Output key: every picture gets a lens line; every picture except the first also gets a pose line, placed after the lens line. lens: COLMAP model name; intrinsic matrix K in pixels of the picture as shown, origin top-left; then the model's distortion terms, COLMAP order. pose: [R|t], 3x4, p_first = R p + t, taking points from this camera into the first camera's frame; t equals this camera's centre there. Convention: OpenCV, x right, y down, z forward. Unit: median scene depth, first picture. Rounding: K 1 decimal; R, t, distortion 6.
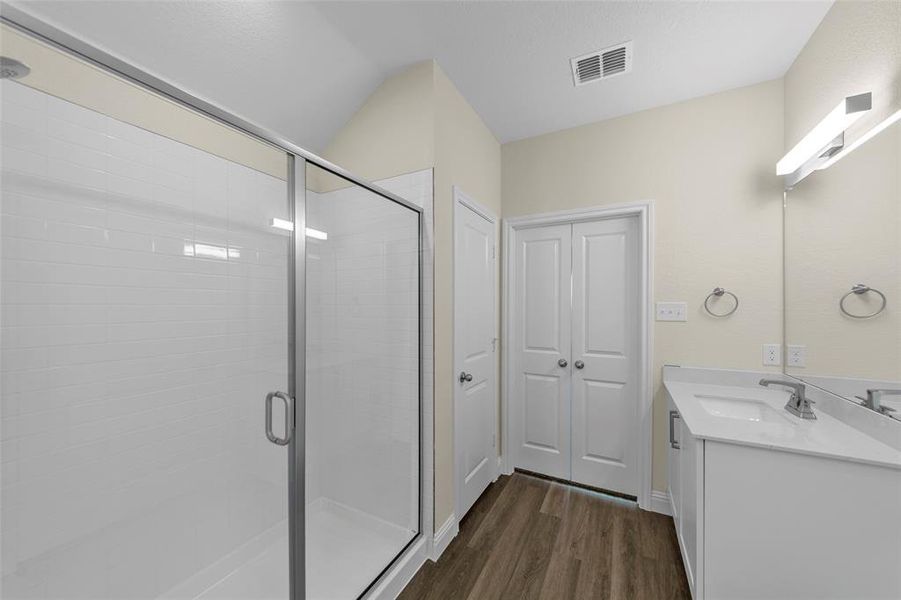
lens RADIAL K [[329.0, 0, 450.1], [0, 329.0, 306.7], [0, 0, 1]] dist [0.002793, 0.000411]
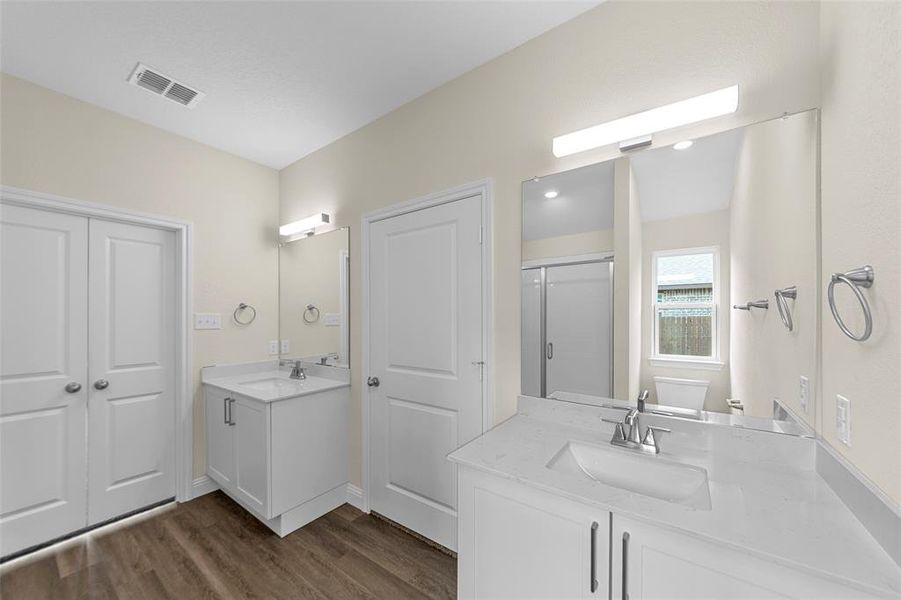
lens RADIAL K [[329.0, 0, 454.2], [0, 329.0, 316.9], [0, 0, 1]] dist [0.002793, 0.000411]
pose [[0.133268, -0.001983, 0.991078, -0.390681], [0.003150, 0.999994, 0.001577, 0.000384], [-0.991075, 0.002912, 0.133273, -0.037063]]
